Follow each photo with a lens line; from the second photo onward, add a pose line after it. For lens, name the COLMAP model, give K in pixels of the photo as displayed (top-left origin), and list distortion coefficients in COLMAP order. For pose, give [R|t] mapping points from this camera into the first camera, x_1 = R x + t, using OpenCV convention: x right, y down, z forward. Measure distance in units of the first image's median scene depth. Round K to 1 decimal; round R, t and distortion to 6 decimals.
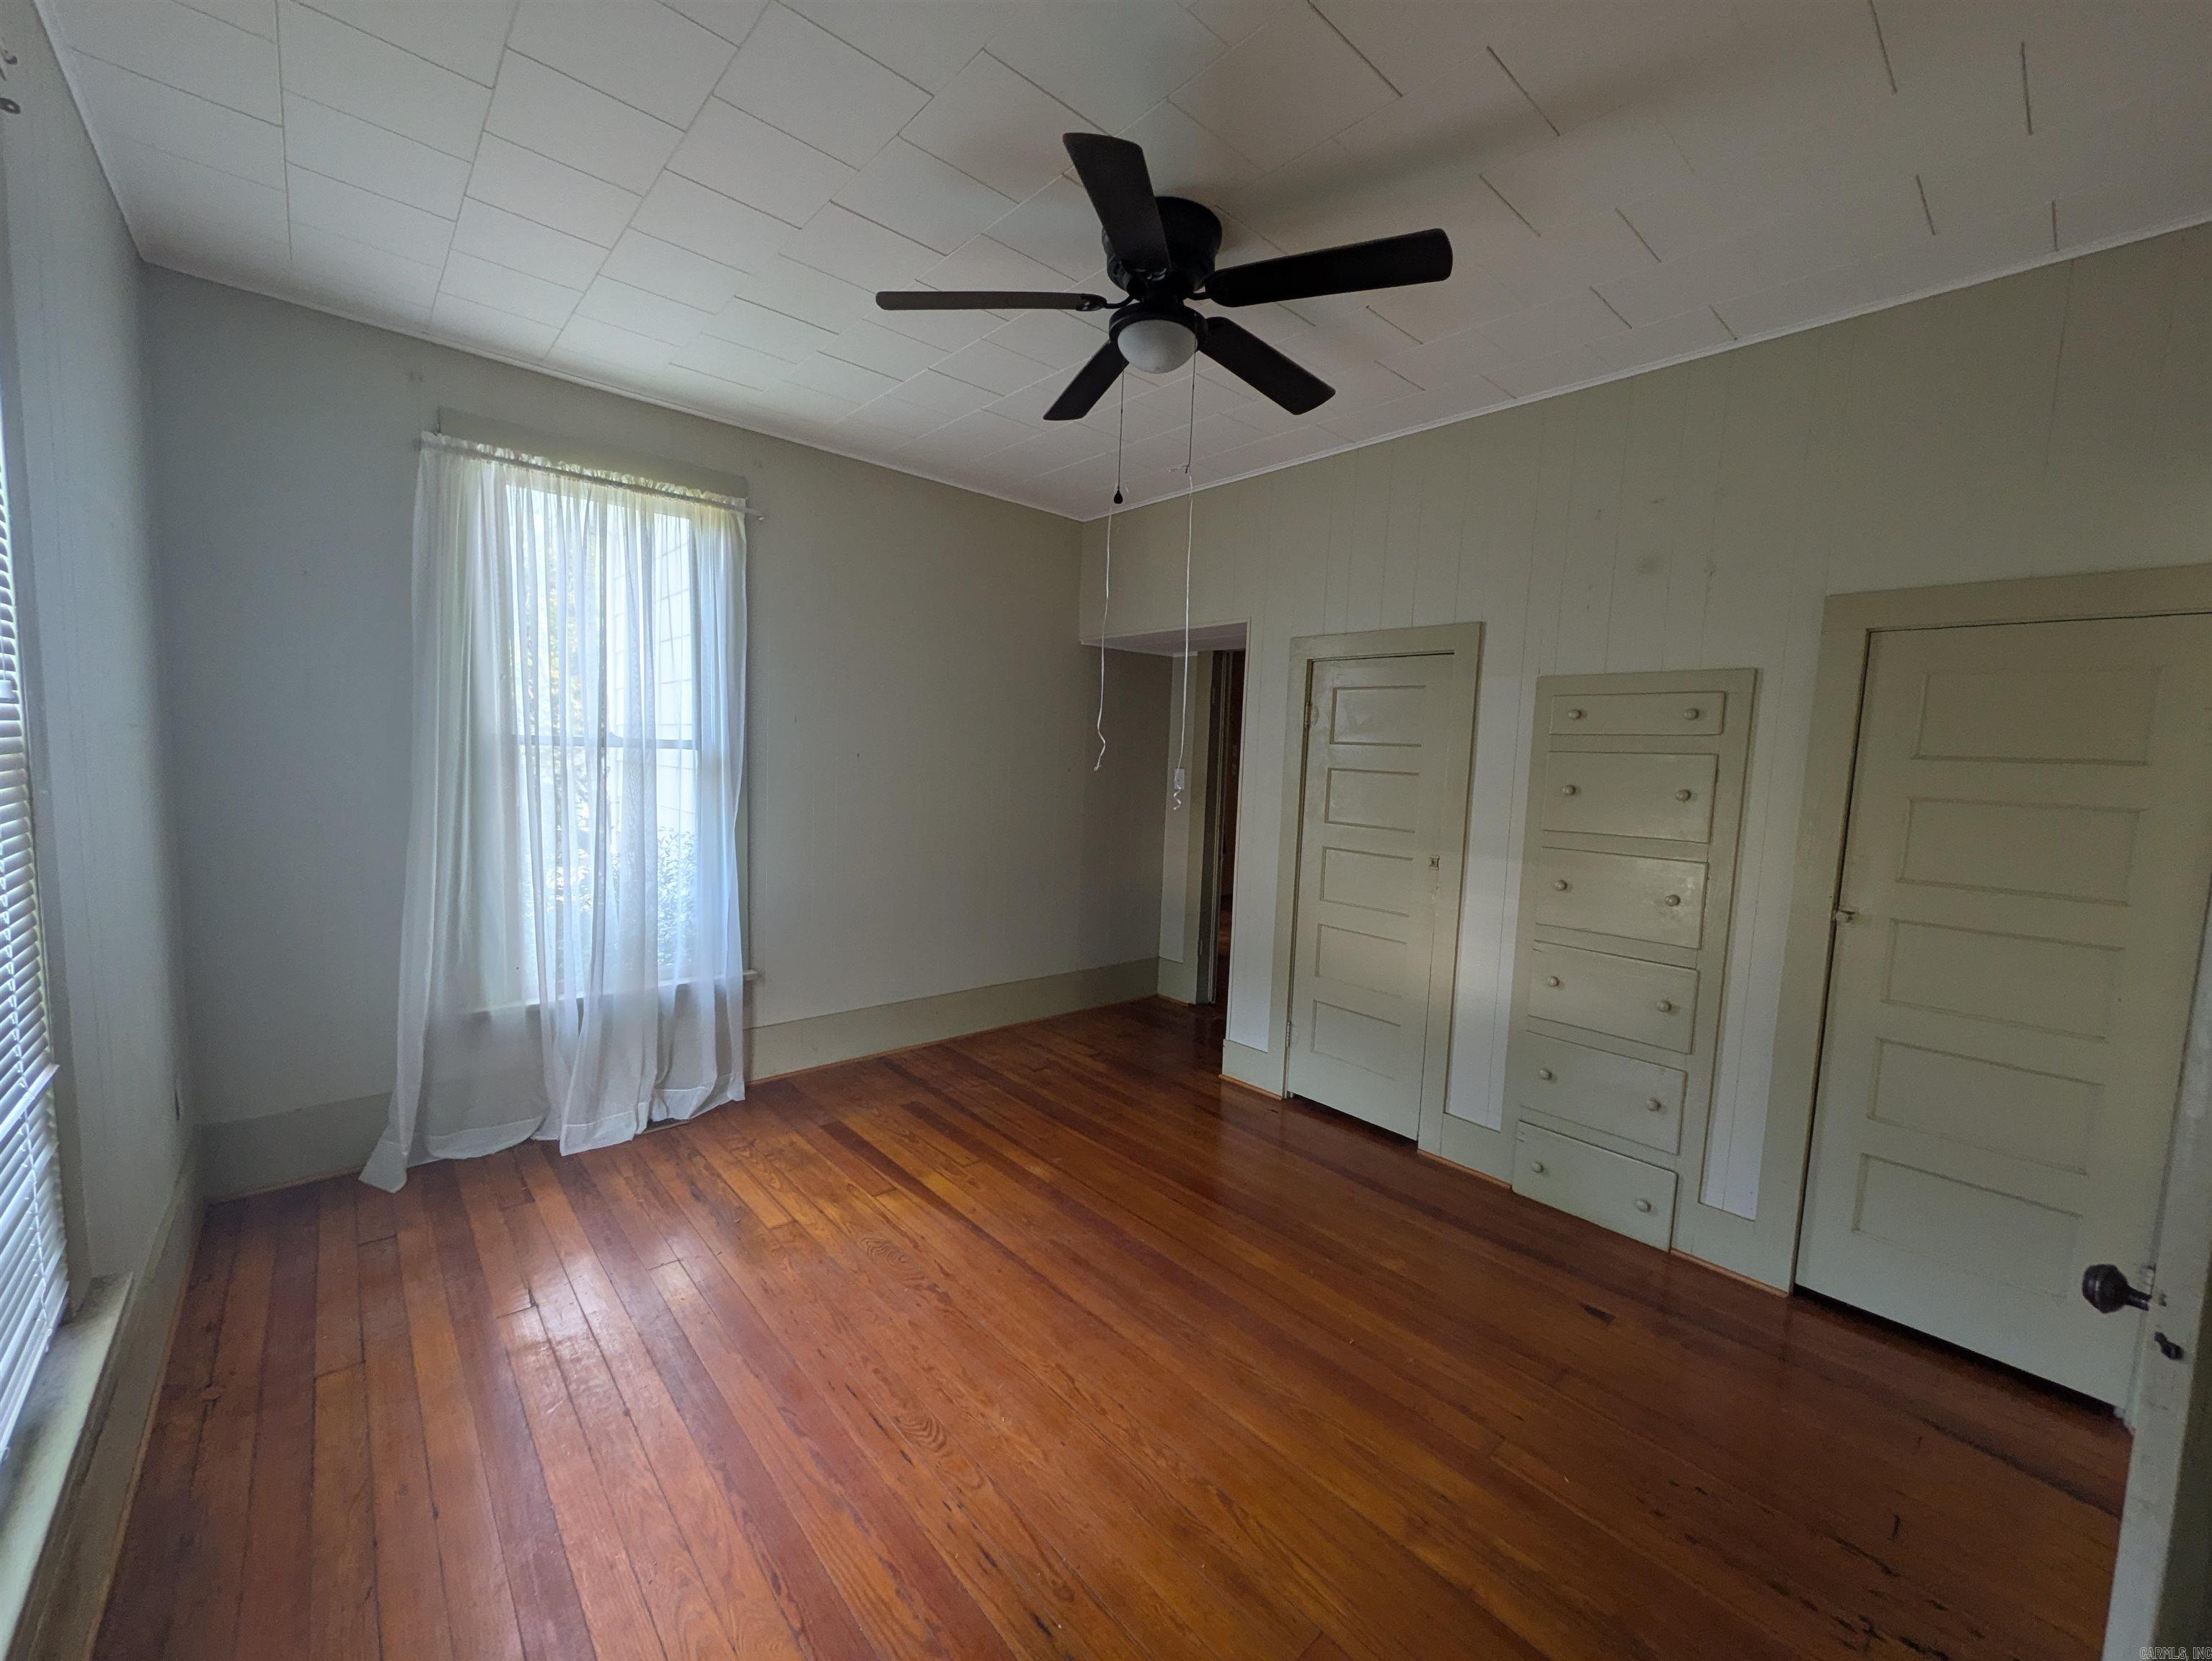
lens RADIAL K [[875.9, 0, 1106.7], [0, 875.9, 837.4], [0, 0, 1]] dist [0.003655, -0.000066]
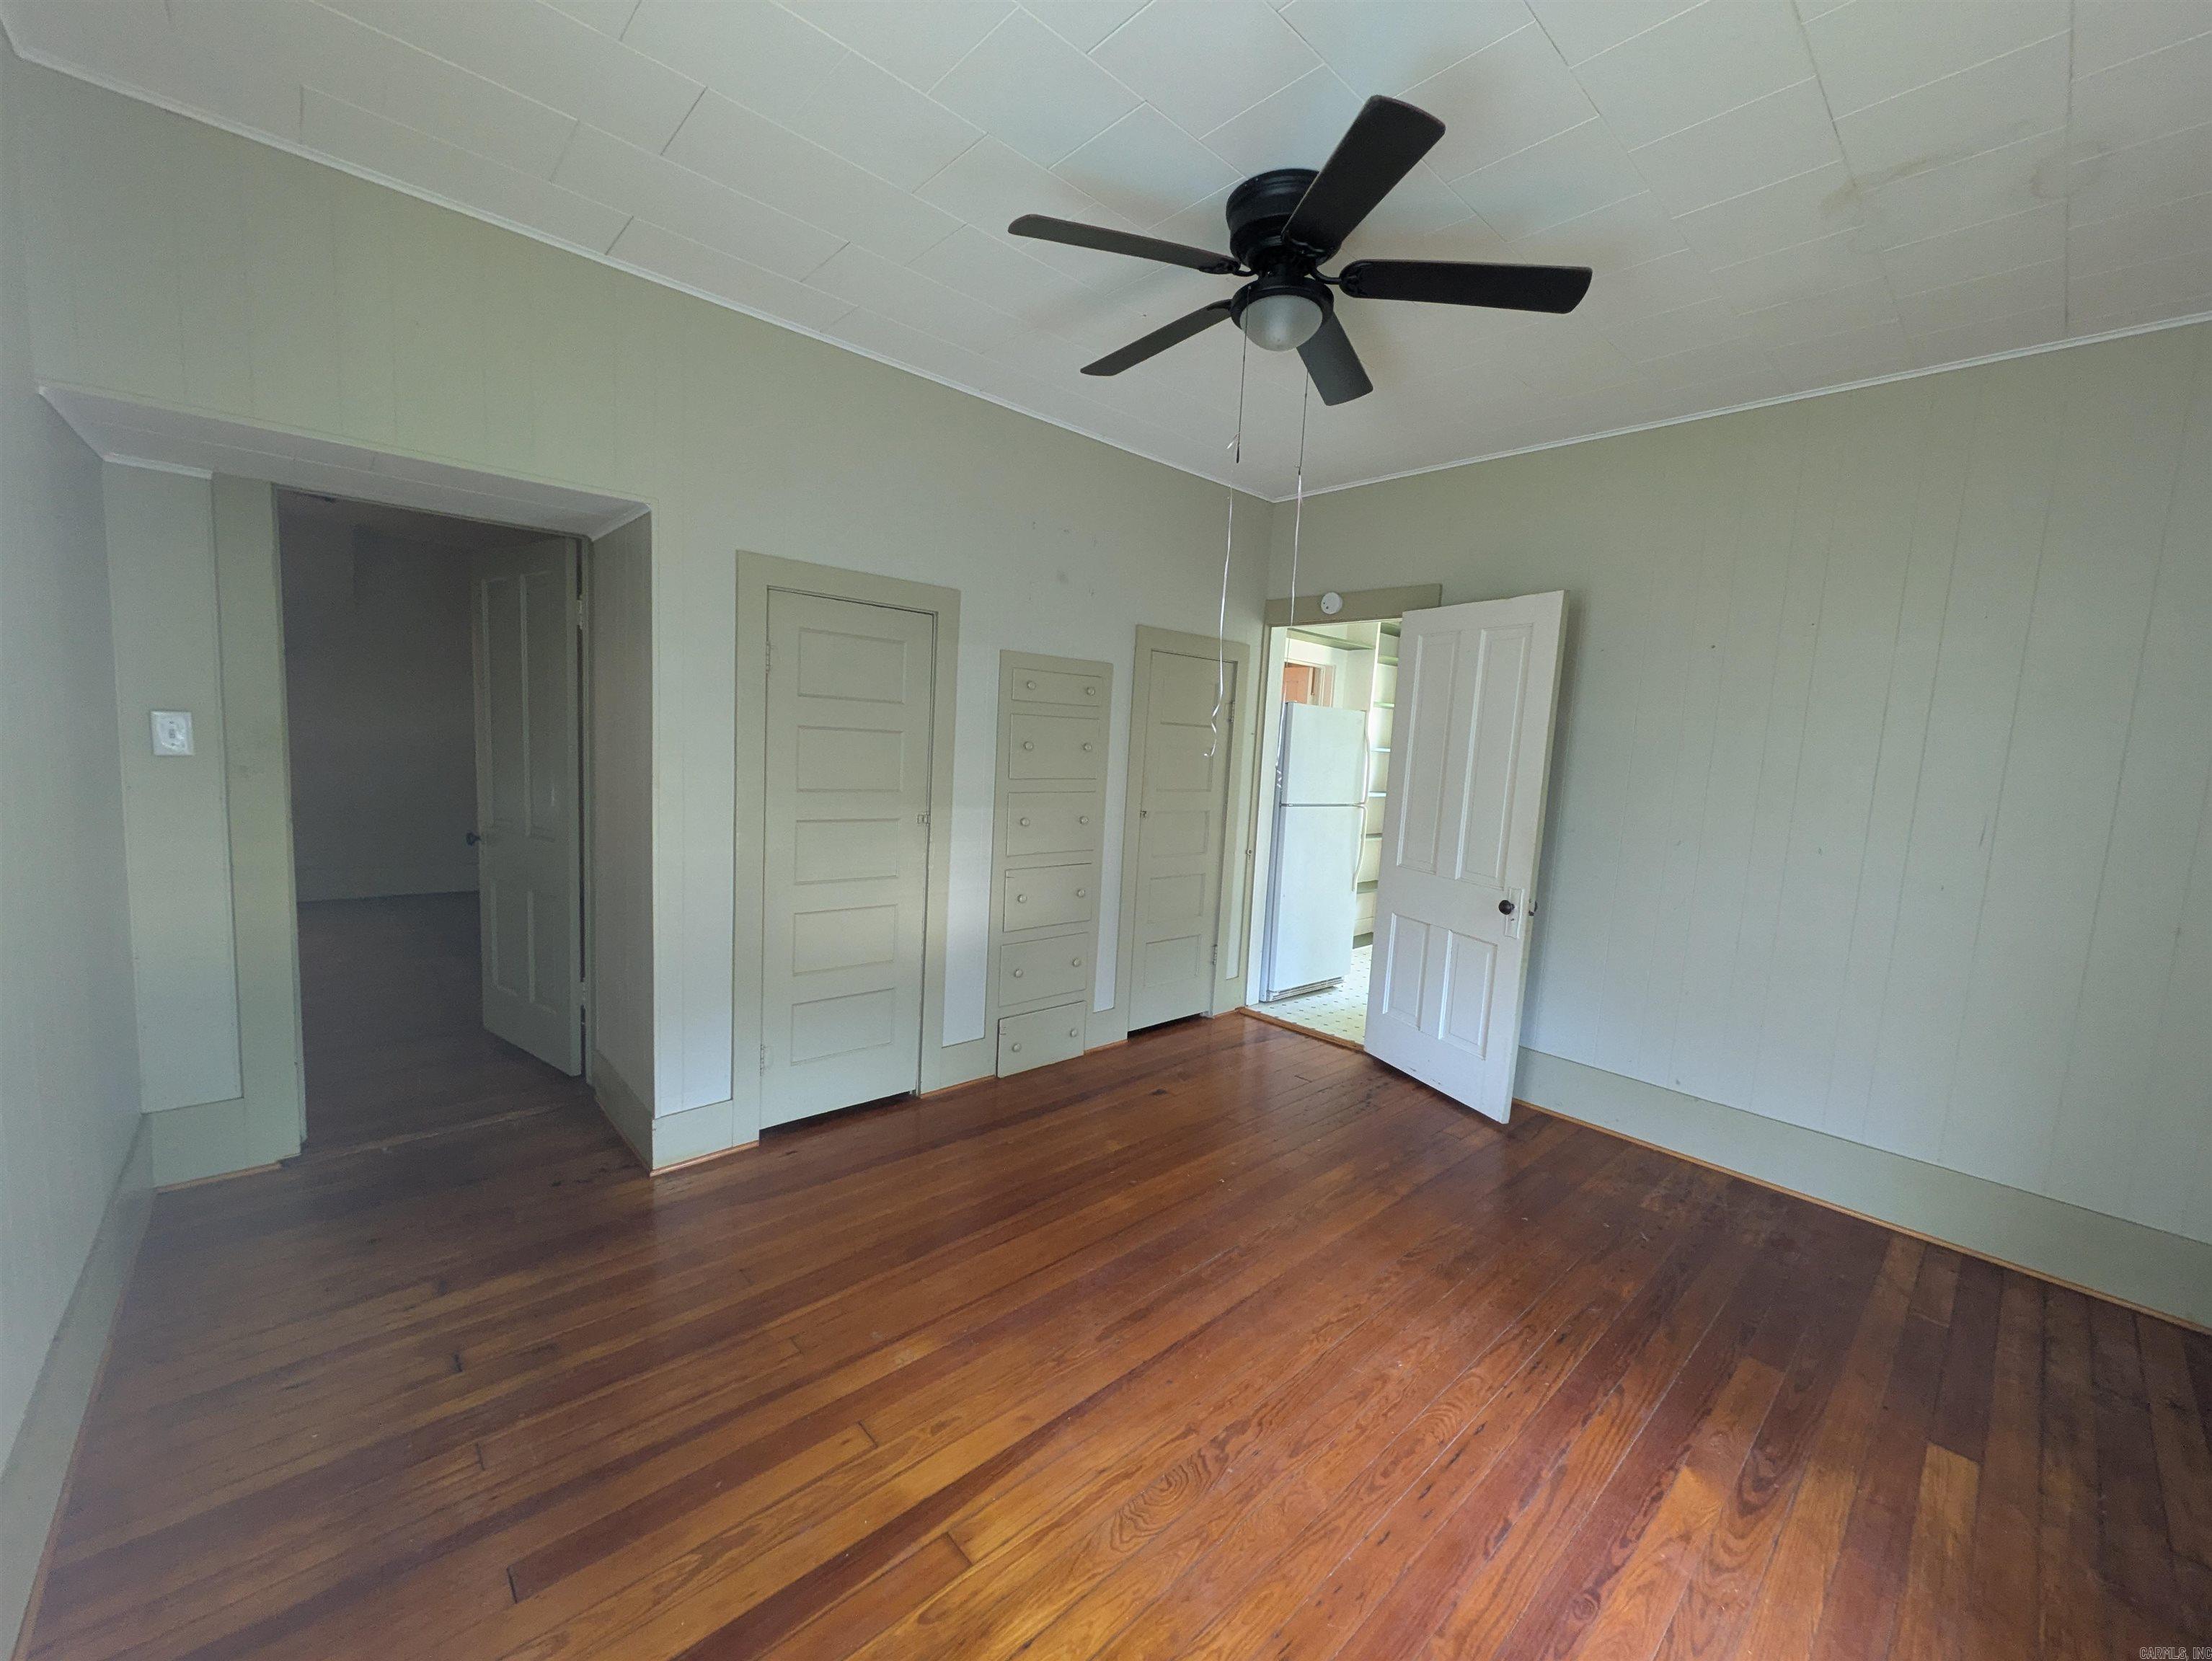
lens RADIAL K [[875.9, 0, 1109.2], [0, 875.9, 831.4], [0, 0, 1]] dist [0.003655, -0.000066]
pose [[-0.009612, -0.147084, 0.989077, -0.745136], [0.045759, 0.988022, 0.147372, -0.114053], [-0.998906, 0.046676, -0.002766, 0.908149]]
